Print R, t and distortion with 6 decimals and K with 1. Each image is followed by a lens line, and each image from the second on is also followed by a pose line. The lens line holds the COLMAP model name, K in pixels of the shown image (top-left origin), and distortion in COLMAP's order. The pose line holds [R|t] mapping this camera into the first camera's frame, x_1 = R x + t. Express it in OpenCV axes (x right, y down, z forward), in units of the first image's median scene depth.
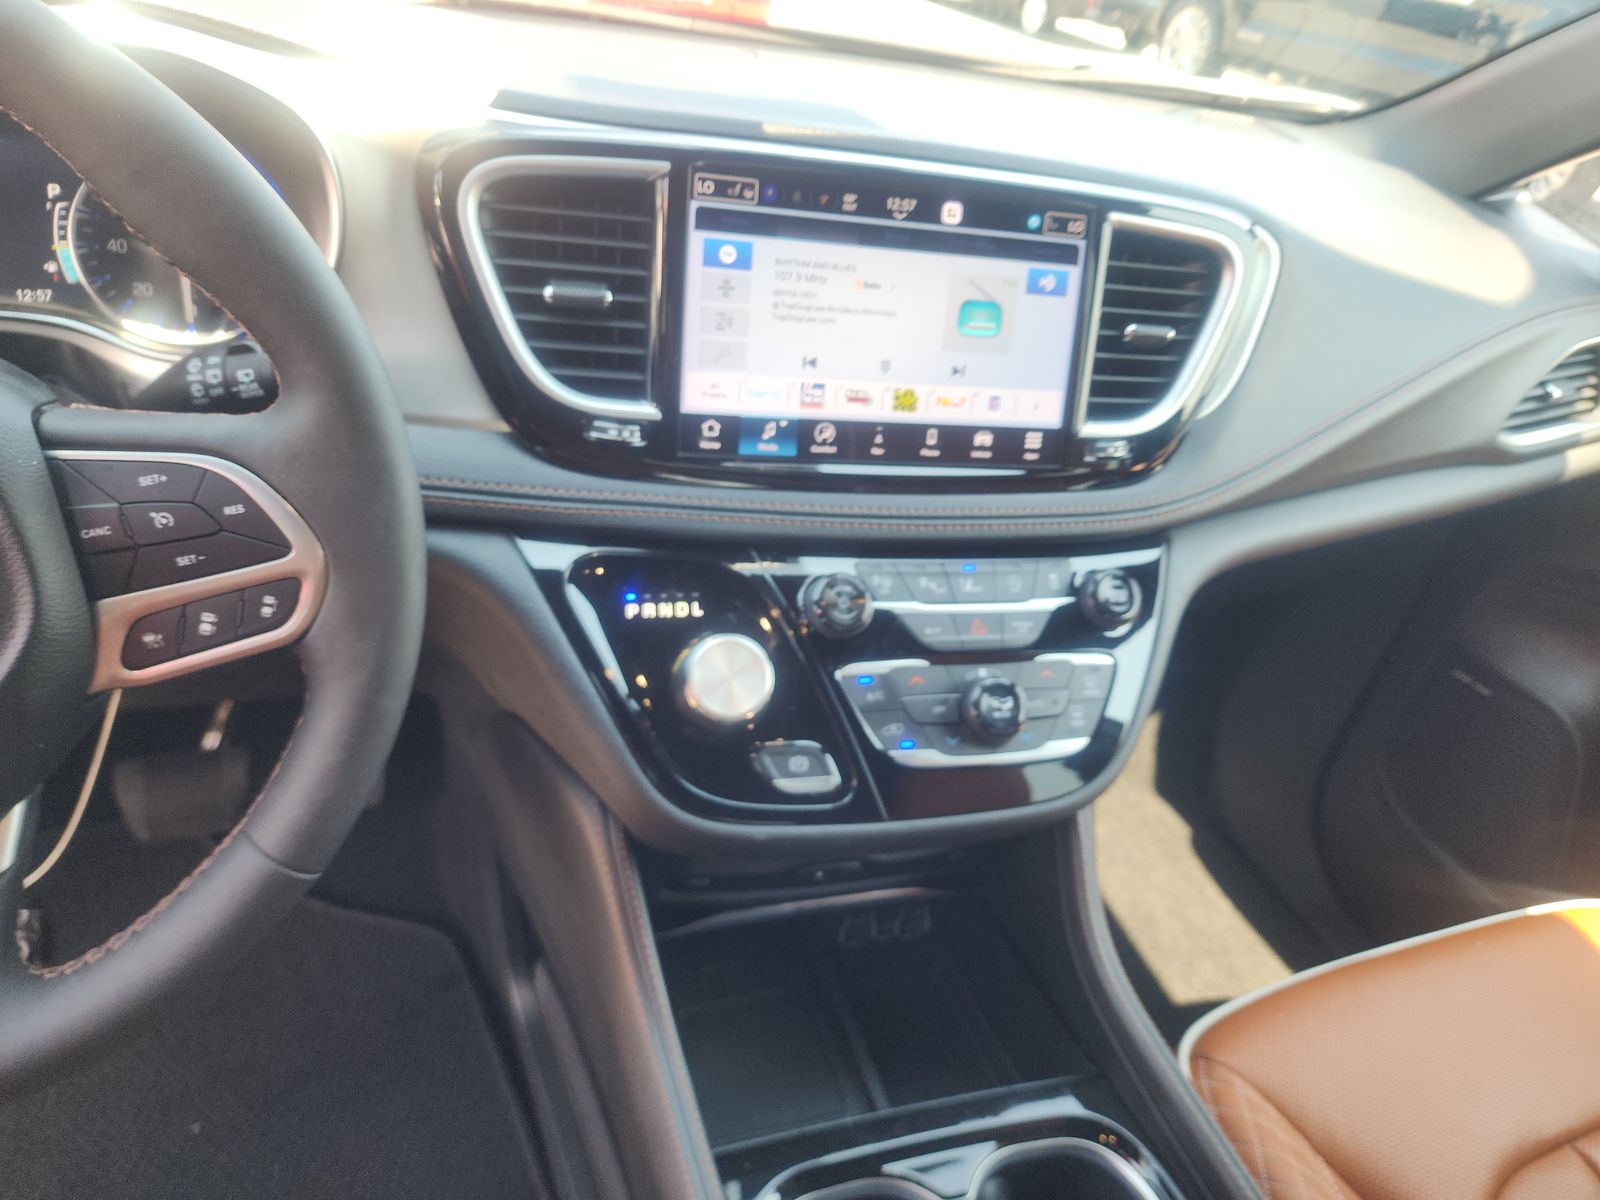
lens RADIAL K [[1142.8, 0, 796.6], [0, 1142.8, 585.3], [0, 0, 1]] dist [0.063519, -0.054704]
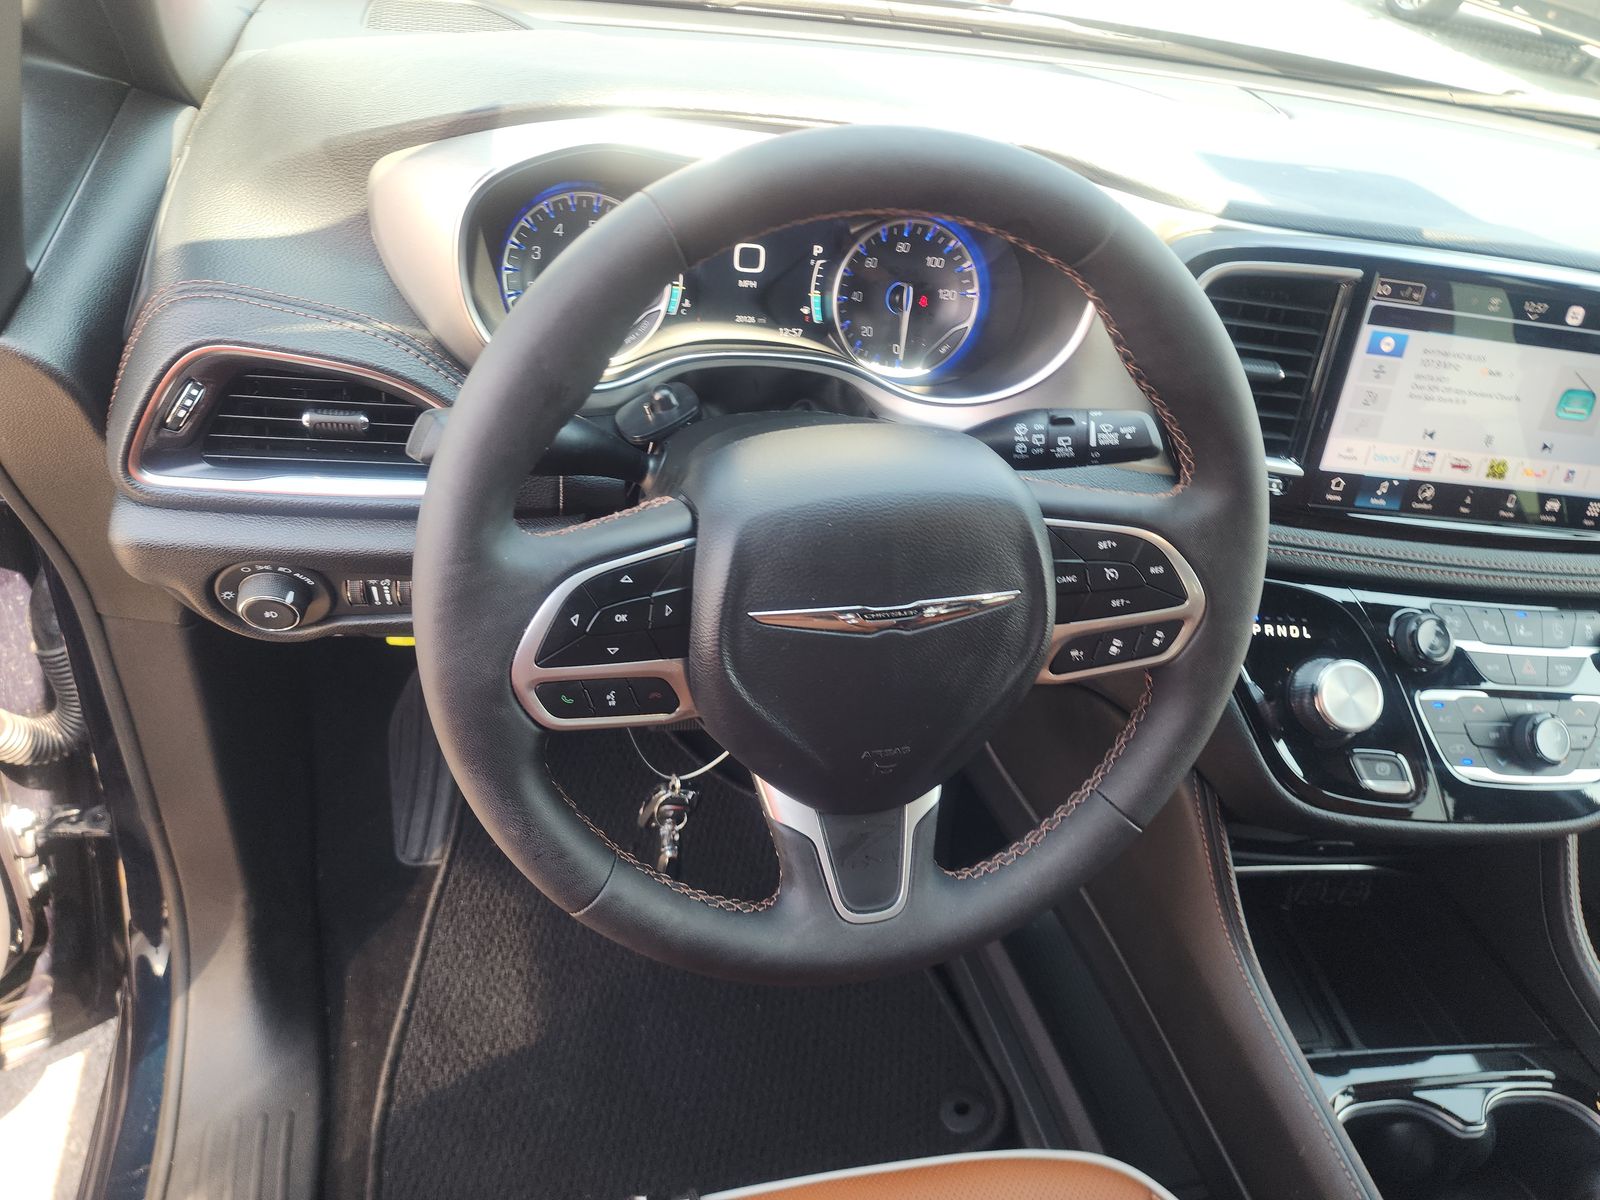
lens RADIAL K [[1142.8, 0, 796.6], [0, 1142.8, 585.3], [0, 0, 1]] dist [0.063519, -0.054704]
pose [[0.990325, 0.100059, -0.096152, -0.509555], [-0.092533, 0.992507, 0.079793, -0.076429], [0.103416, -0.070124, 0.992163, -0.265862]]
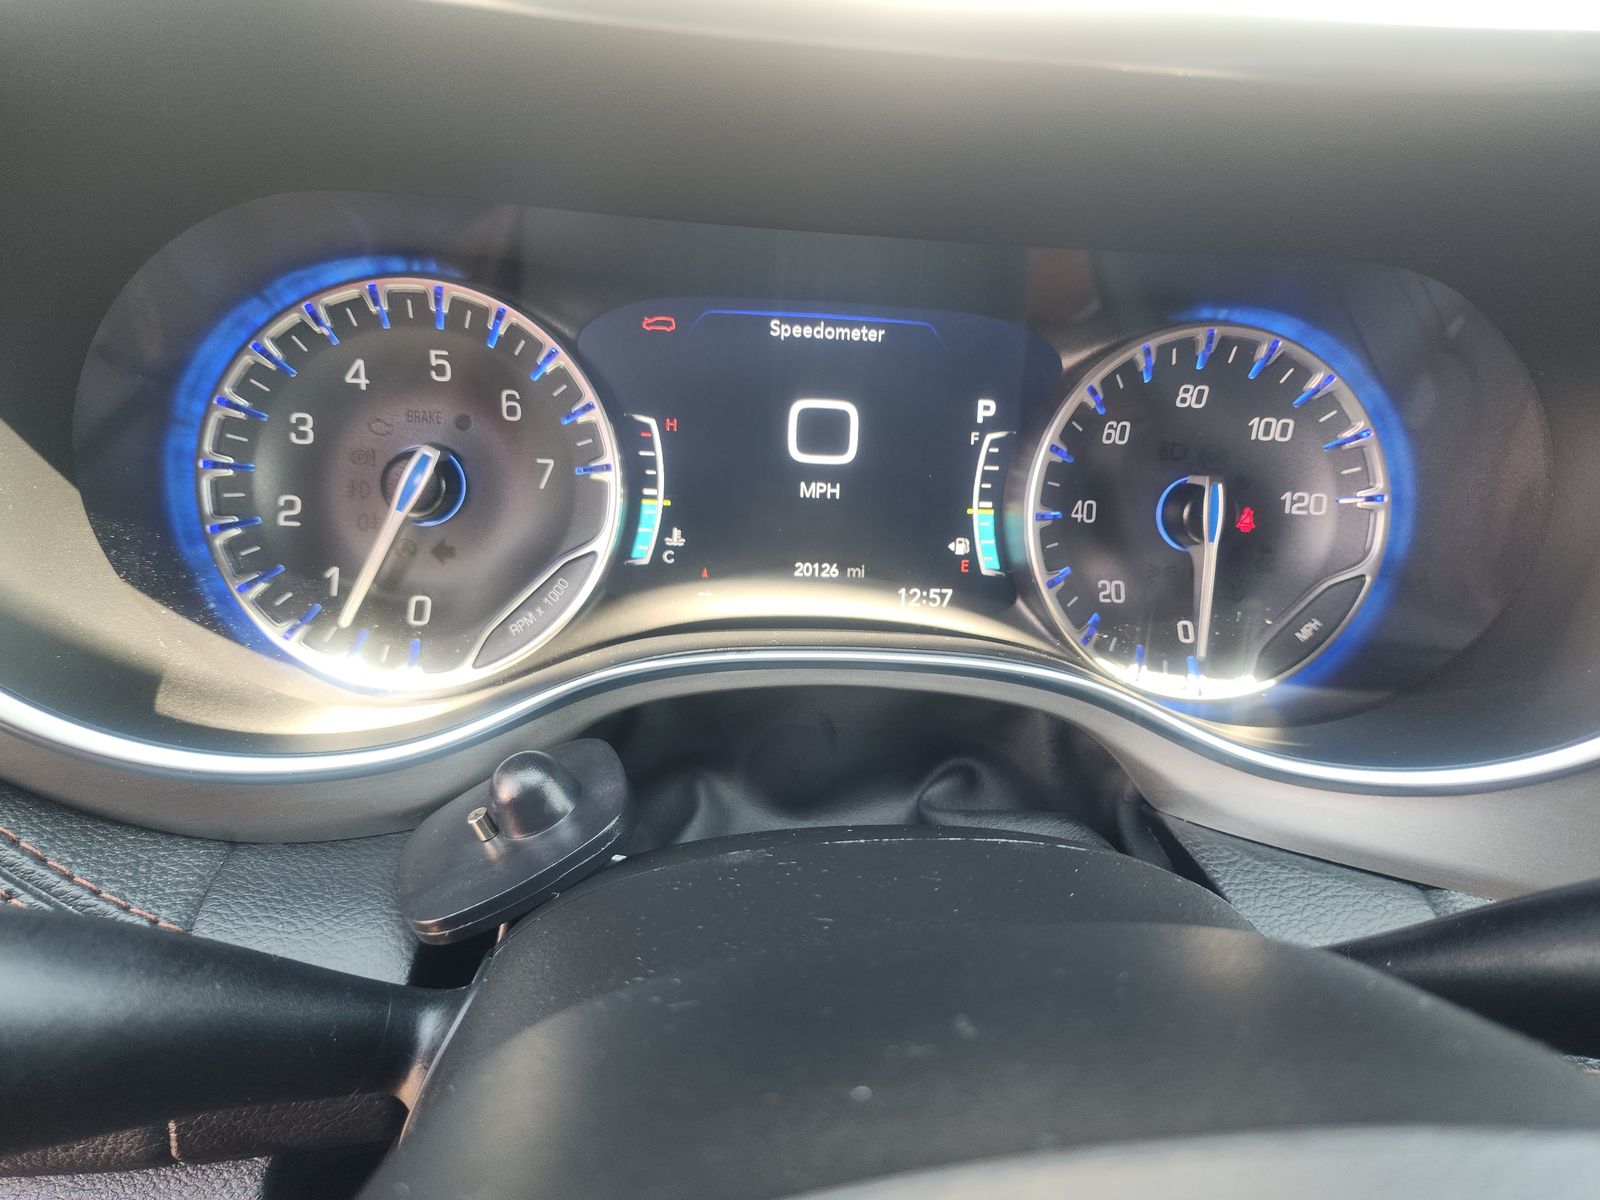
lens RADIAL K [[1142.8, 0, 796.6], [0, 1142.8, 585.3], [0, 0, 1]] dist [0.063519, -0.054704]
pose [[0.960263, 0.049176, -0.274729, -0.577752], [-0.090640, 0.985947, -0.140333, -0.178234], [0.263967, 0.159658, 0.951226, 0.488864]]
